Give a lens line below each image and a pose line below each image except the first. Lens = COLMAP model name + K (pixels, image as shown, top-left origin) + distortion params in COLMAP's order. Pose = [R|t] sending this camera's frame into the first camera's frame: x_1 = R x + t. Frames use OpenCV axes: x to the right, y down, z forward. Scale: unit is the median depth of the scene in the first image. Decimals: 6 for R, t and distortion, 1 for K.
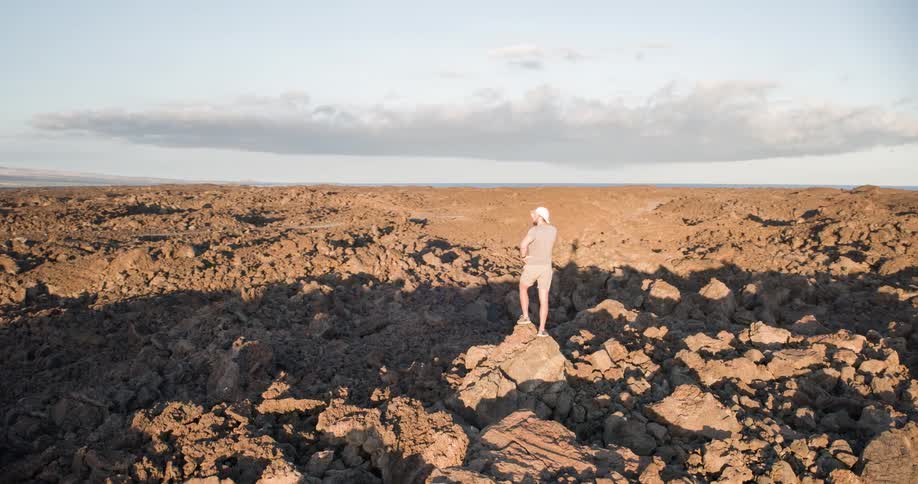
lens RADIAL K [[753.2, 0, 458.0], [0, 753.2, 242.2], [0, 0, 1]] dist [-0.143914, 0.020311]
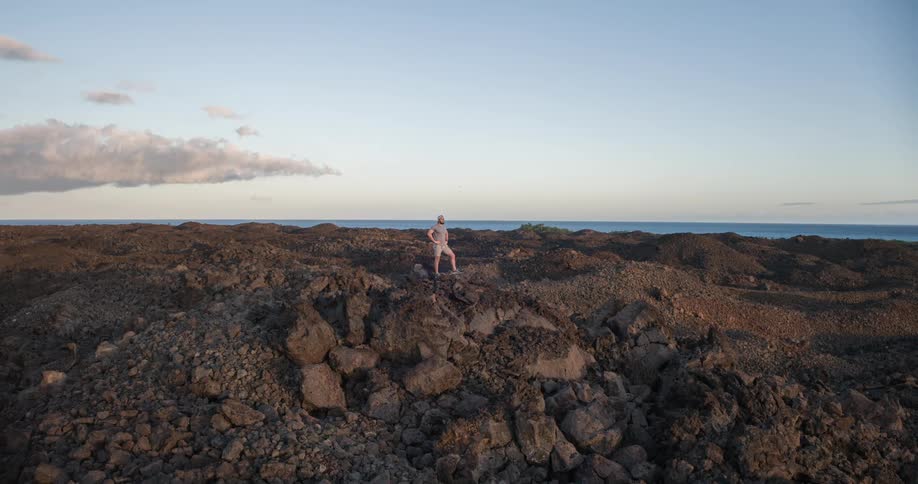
lens RADIAL K [[753.2, 0, 458.0], [0, 753.2, 242.2], [0, 0, 1]] dist [-0.143914, 0.020311]
pose [[0.634208, -0.017774, 0.772958, -0.607230], [0.053907, 0.998319, -0.021274, 0.030083], [-0.771281, 0.055160, 0.634100, -0.749729]]
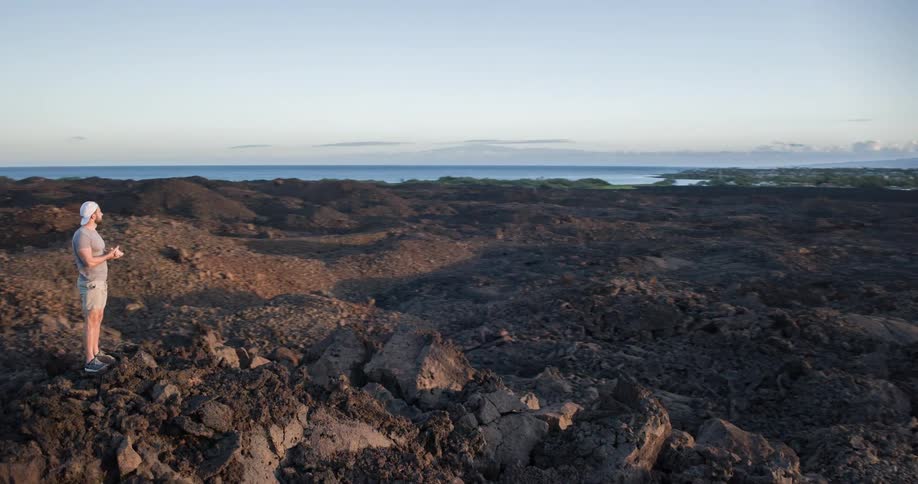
lens RADIAL K [[745.0, 0, 457.3], [0, 745.0, 245.1], [0, 0, 1]] dist [-0.076542, 0.008914]
pose [[-0.017213, -0.107285, 0.994079, -0.482905], [0.078901, 0.990980, 0.108317, 0.010454], [-0.996734, 0.080299, -0.008593, -0.601069]]
